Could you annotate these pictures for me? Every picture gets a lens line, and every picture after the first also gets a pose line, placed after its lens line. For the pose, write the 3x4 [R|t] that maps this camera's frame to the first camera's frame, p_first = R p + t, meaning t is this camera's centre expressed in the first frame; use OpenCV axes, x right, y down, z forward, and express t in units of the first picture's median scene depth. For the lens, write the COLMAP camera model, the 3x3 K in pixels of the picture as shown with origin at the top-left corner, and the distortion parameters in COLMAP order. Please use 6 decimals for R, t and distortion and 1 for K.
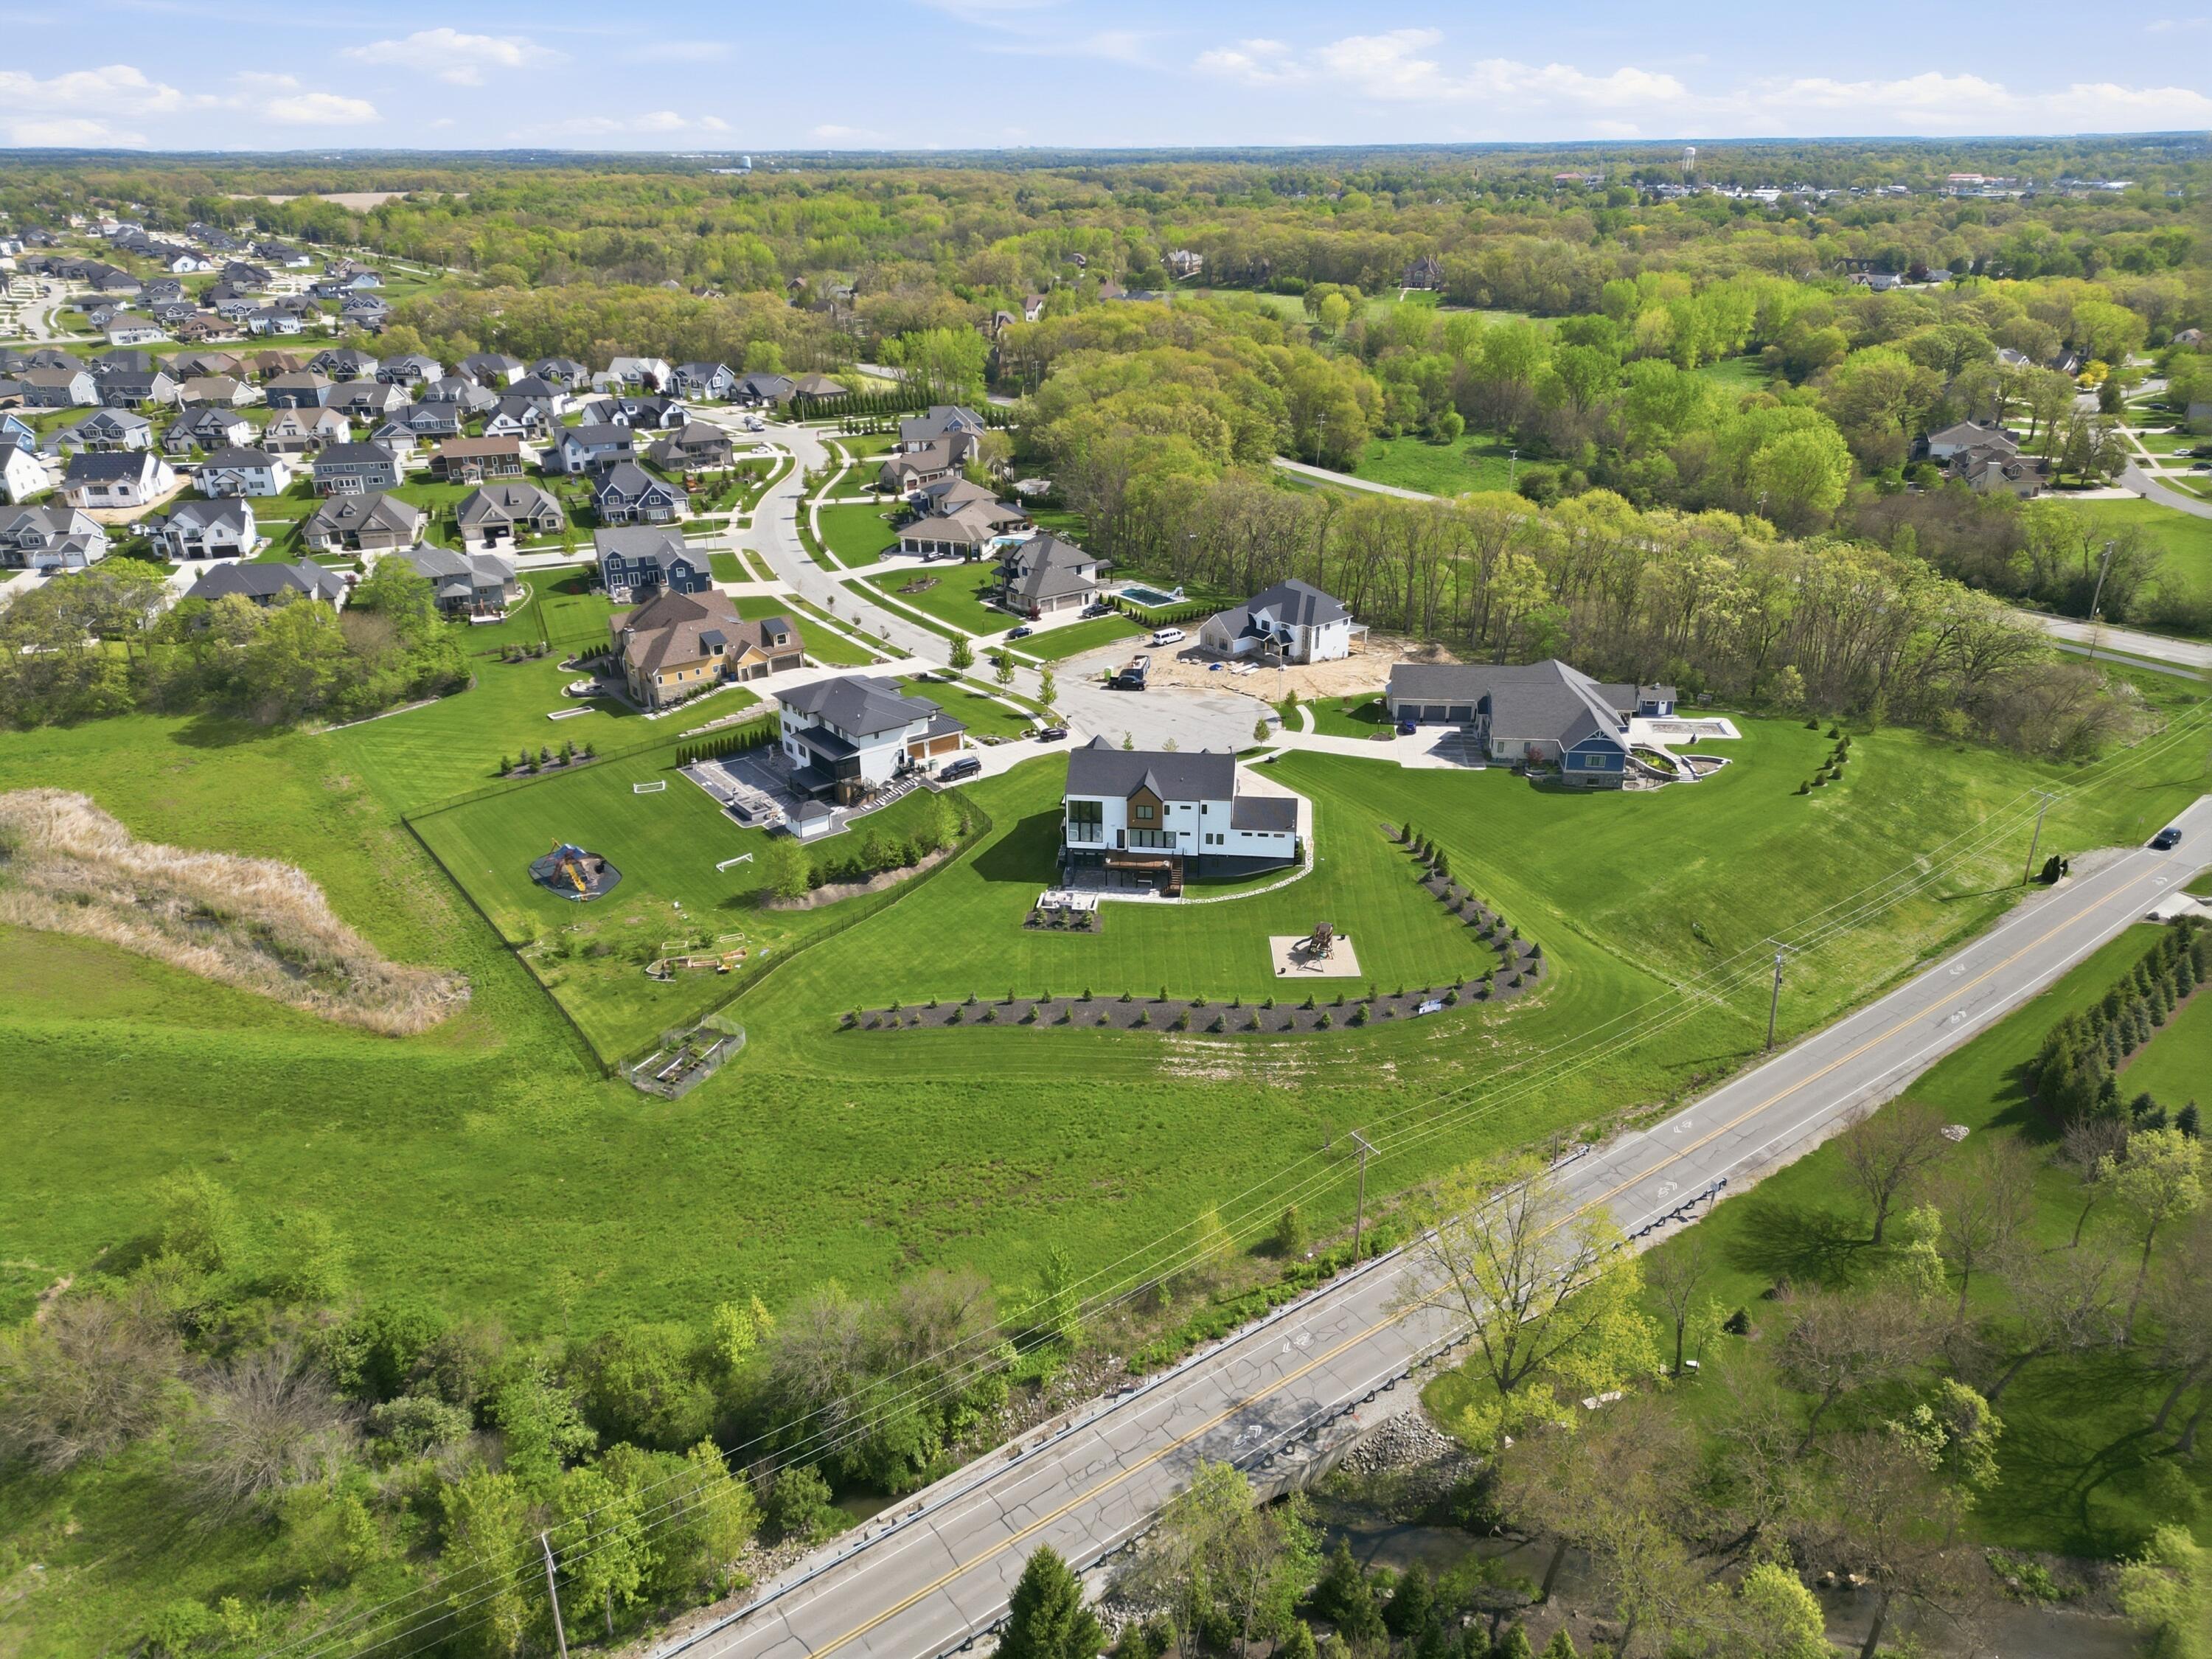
lens RADIAL K [[1523.0, 0, 1099.2], [0, 1523.0, 826.2], [0, 0, 1]] dist [0.126927, -0.167772]
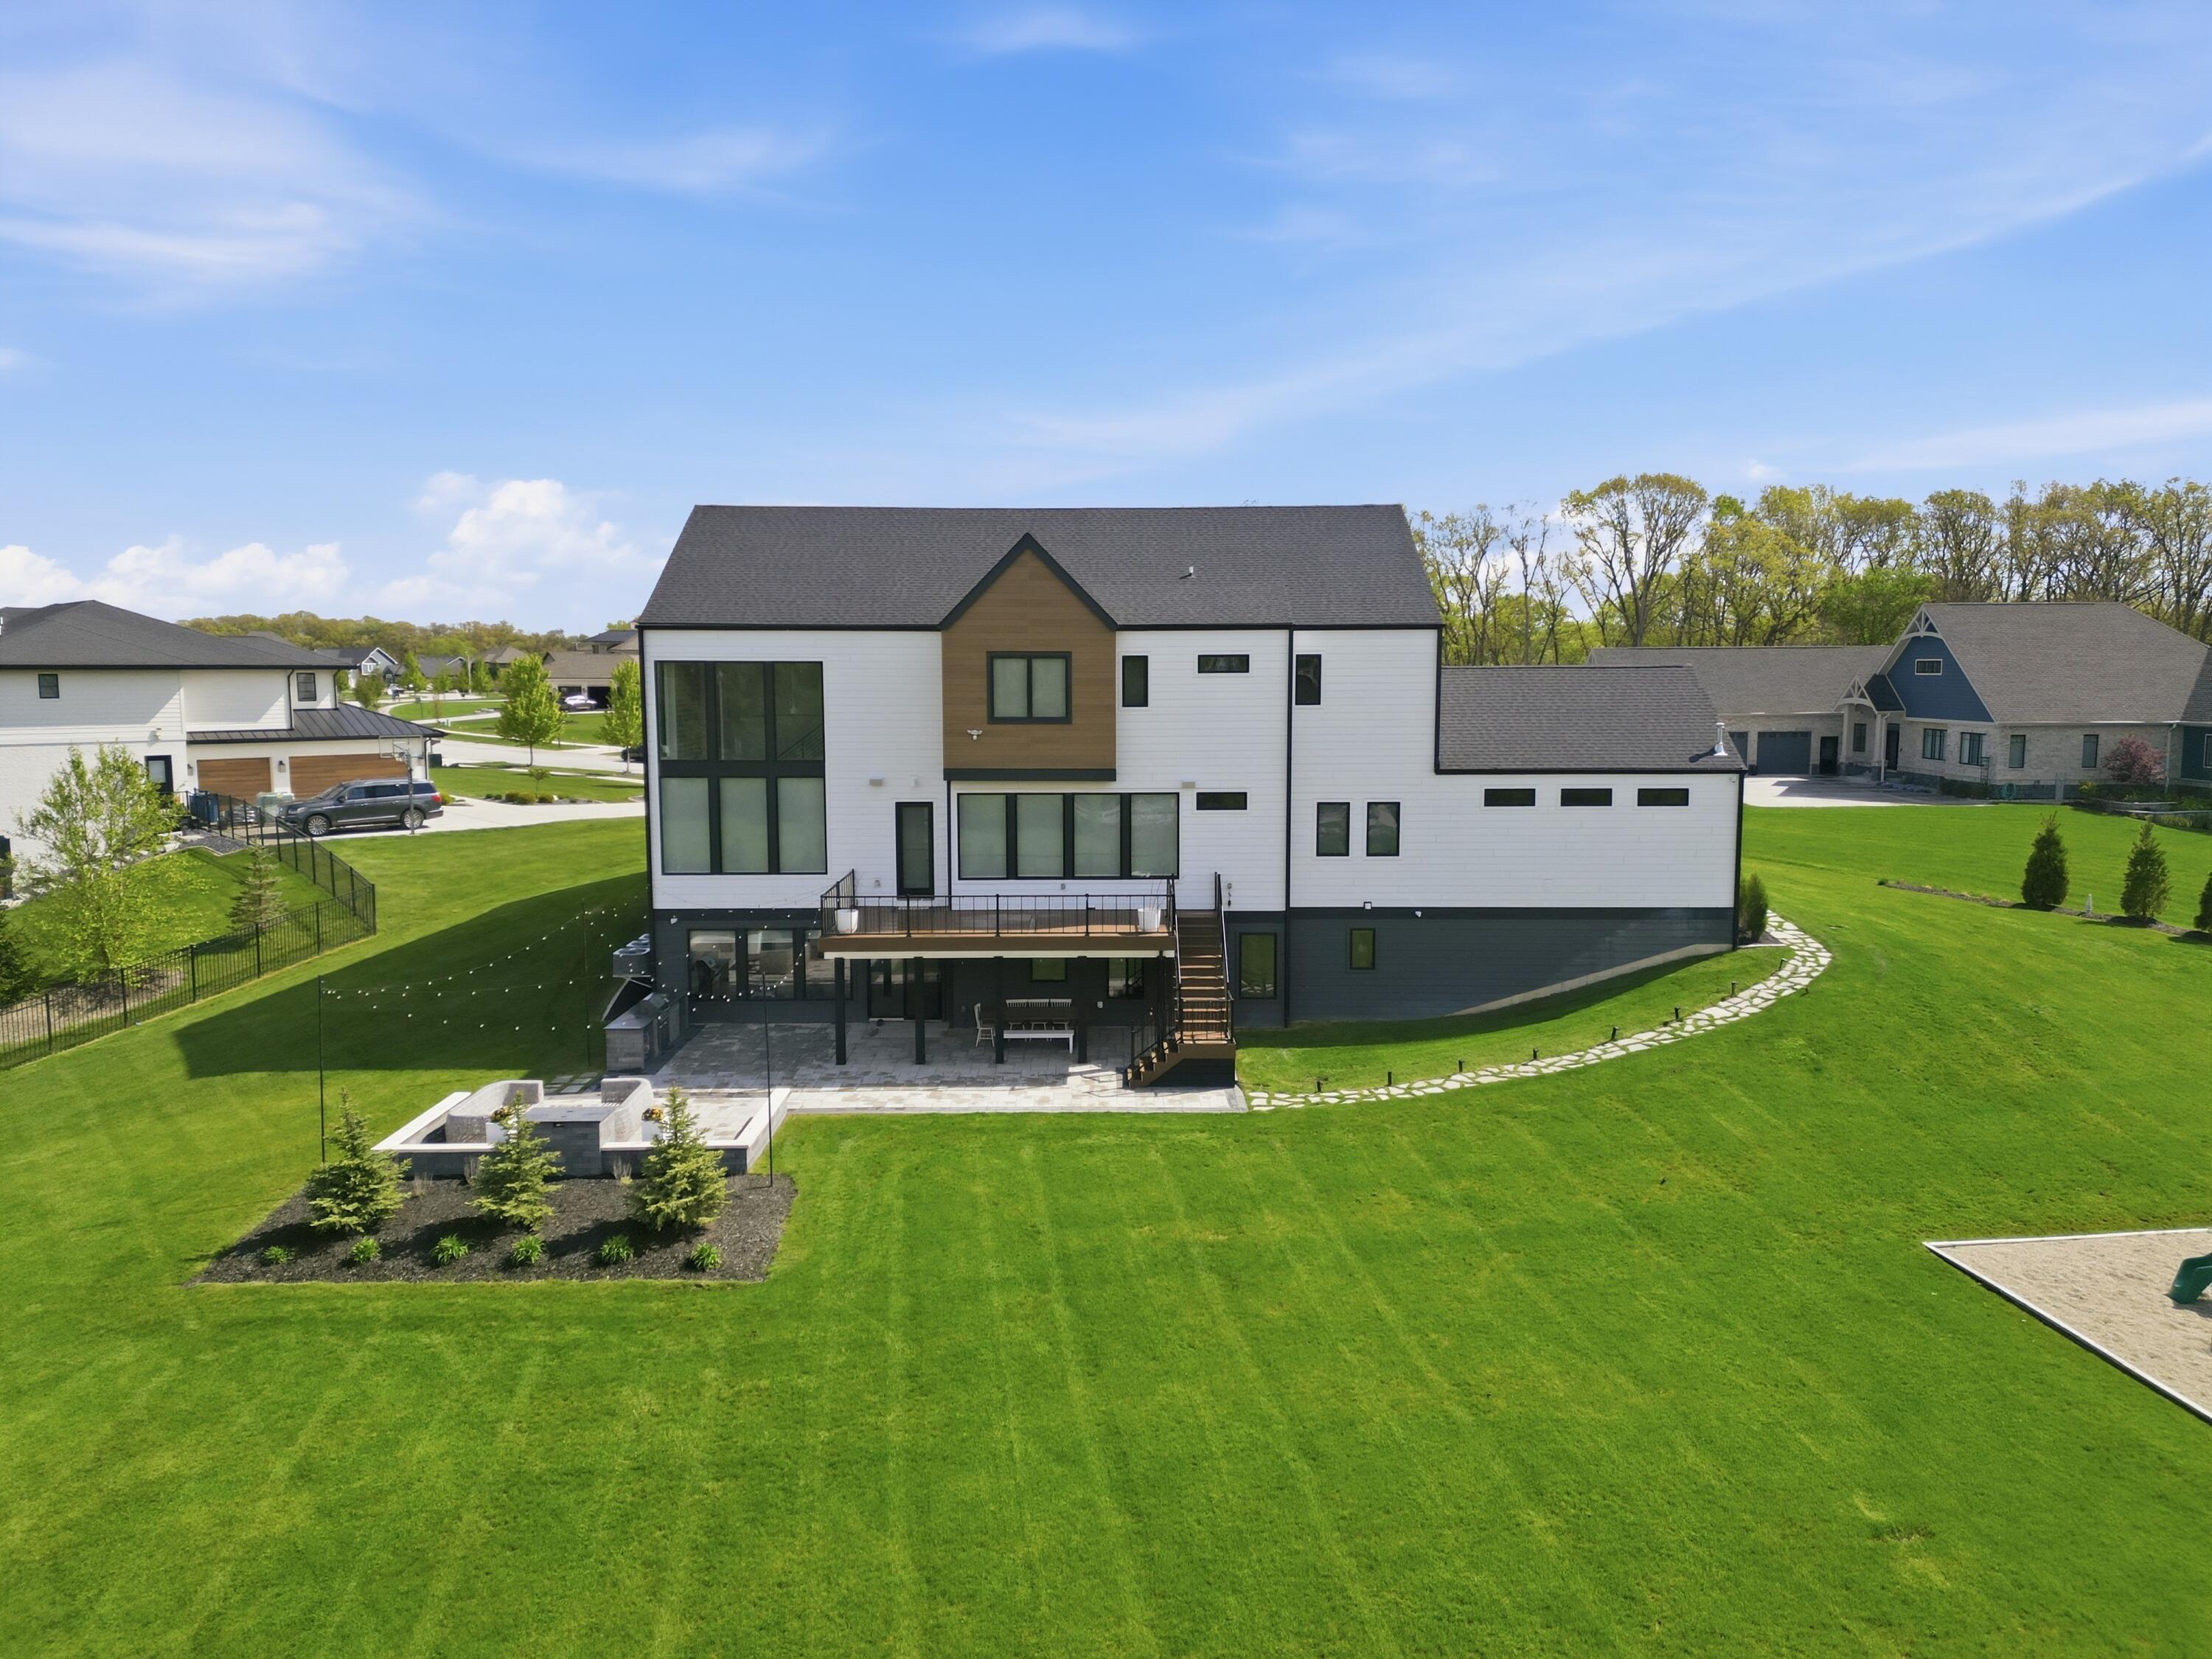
lens RADIAL K [[1528.7, 0, 1106.0], [0, 1528.7, 829.5], [0, 0, 1]] dist [0.083459, -0.078903]
pose [[0.991396, -0.005898, 0.130762, 0.011295], [0.045244, 0.952849, -0.300052, 0.061610], [-0.122827, 0.303386, 0.944918, 0.698545]]
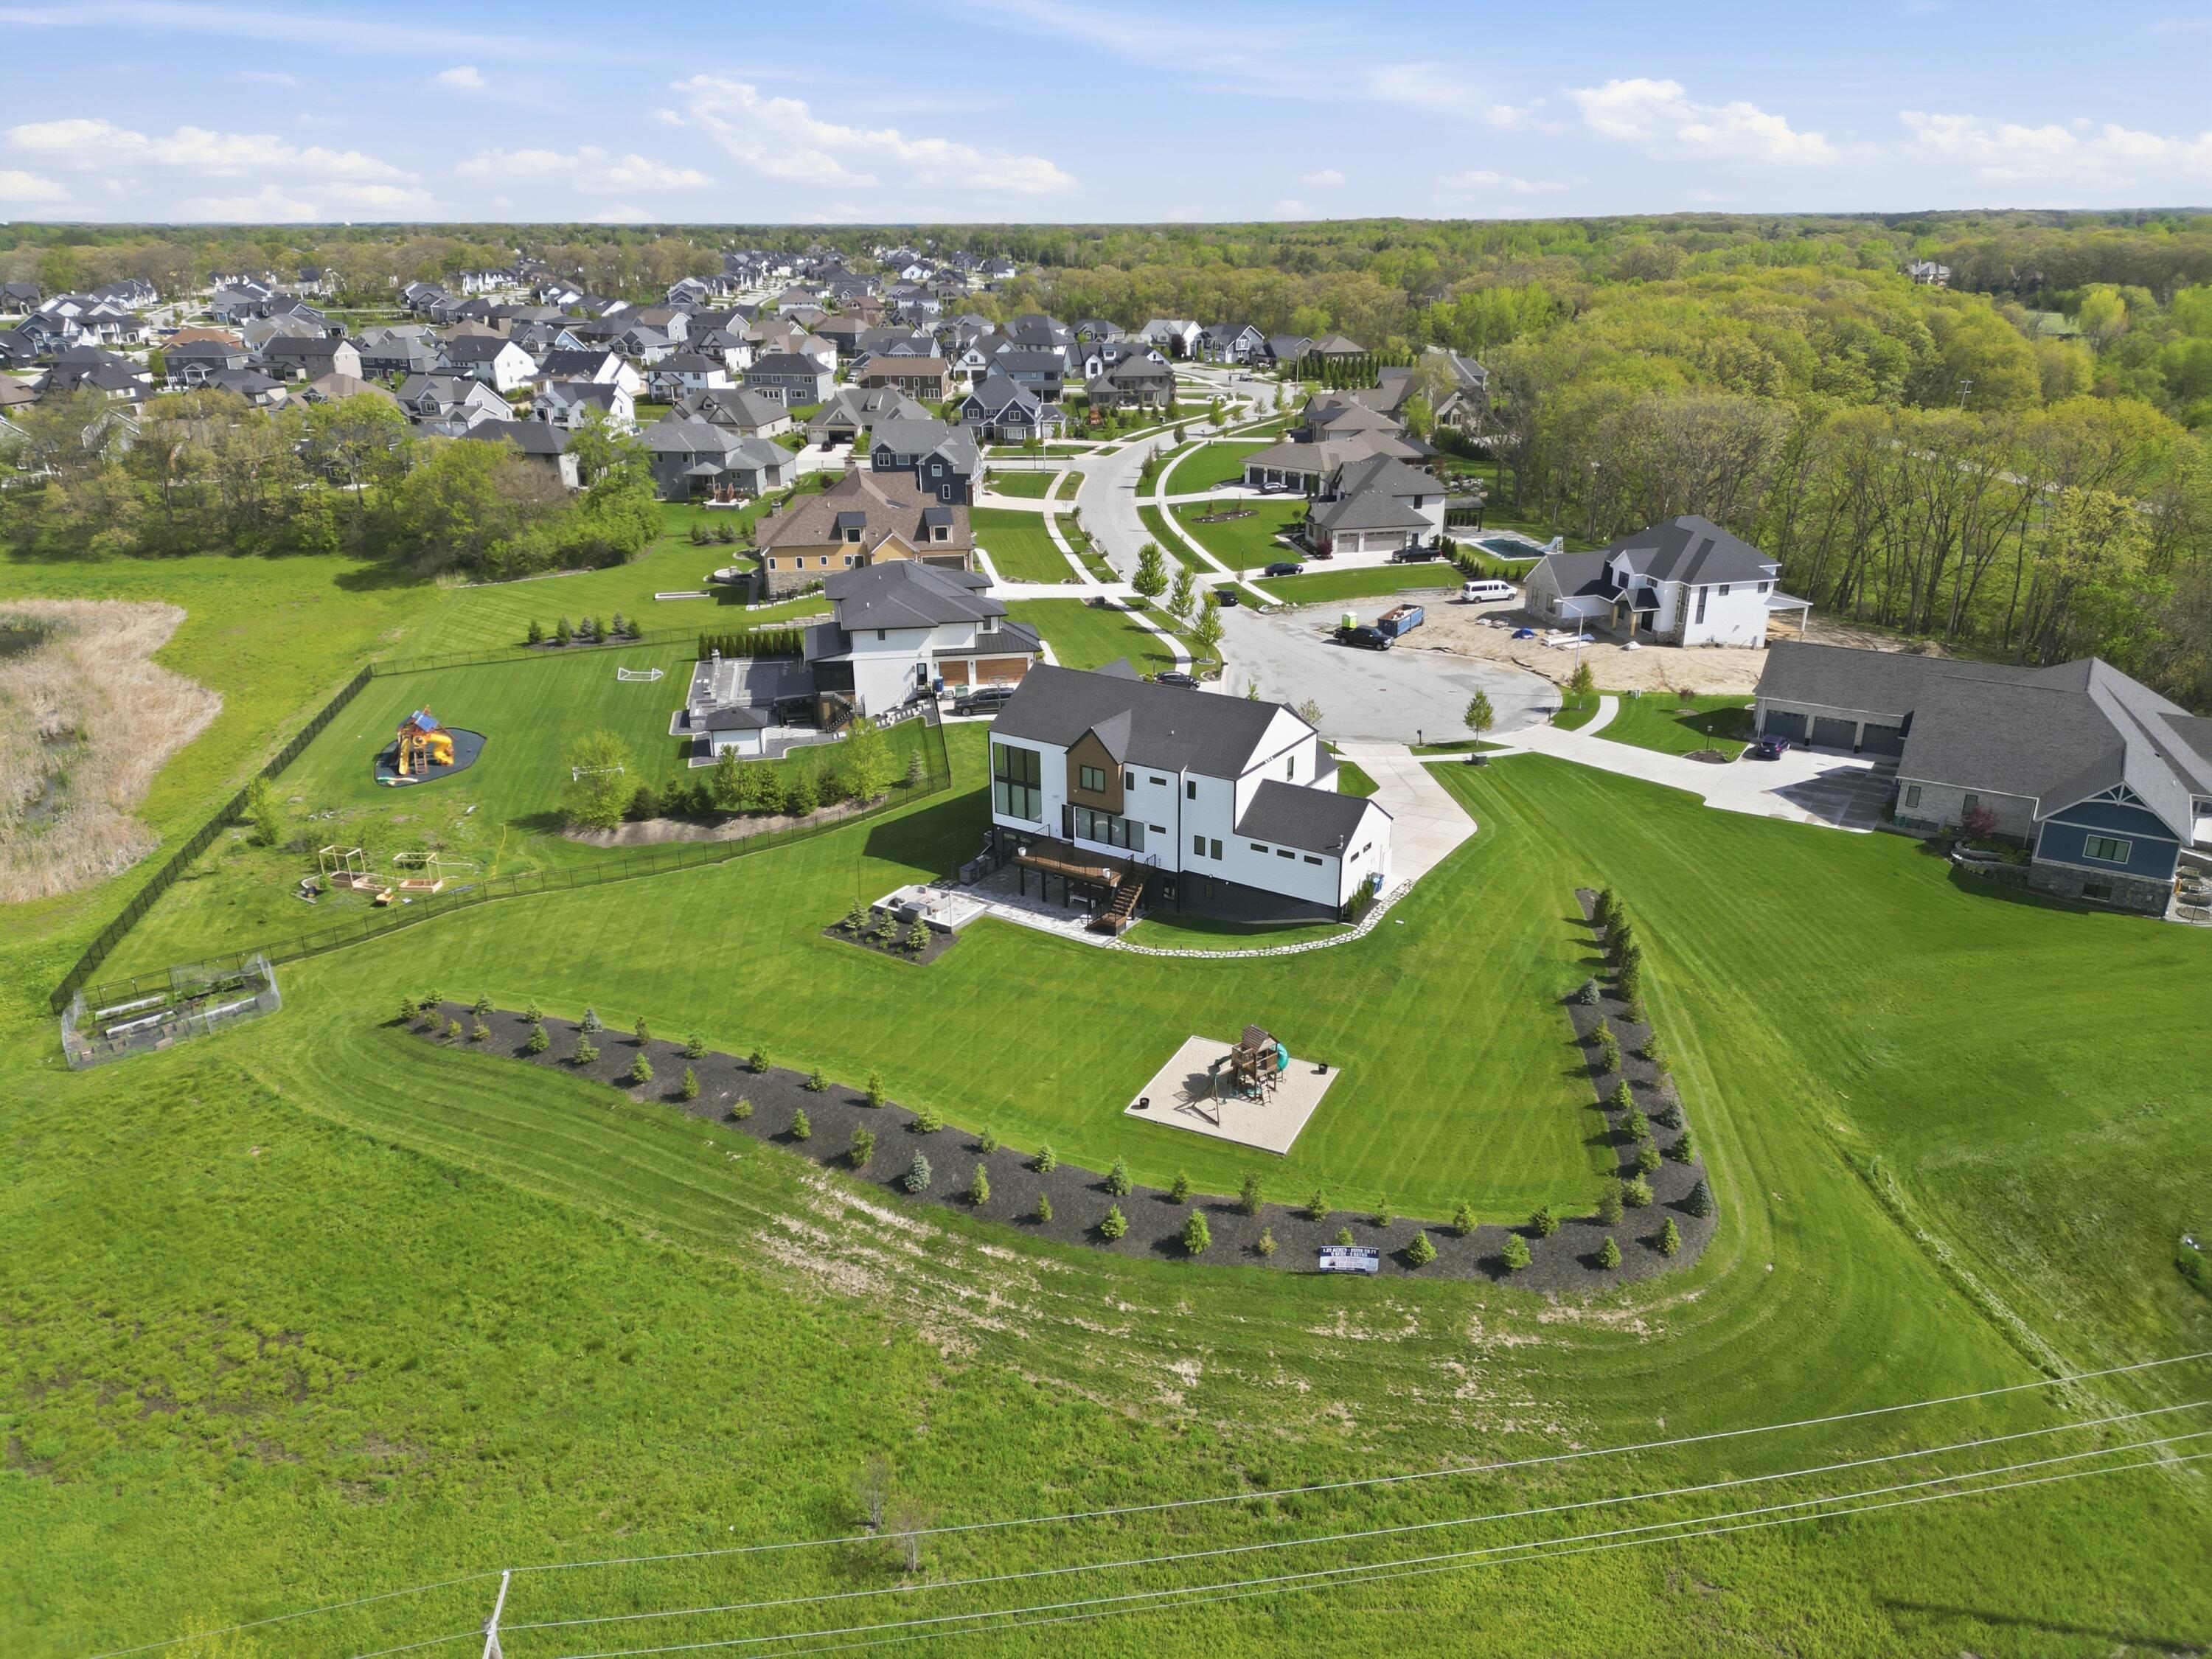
lens RADIAL K [[1528.7, 0, 1106.0], [0, 1528.7, 829.5], [0, 0, 1]] dist [0.083459, -0.078903]
pose [[0.898919, 0.163466, -0.406476, 0.231716], [-0.178115, 0.984008, 0.001823, 0.006440], [0.400274, 0.070761, 0.913659, 0.417418]]
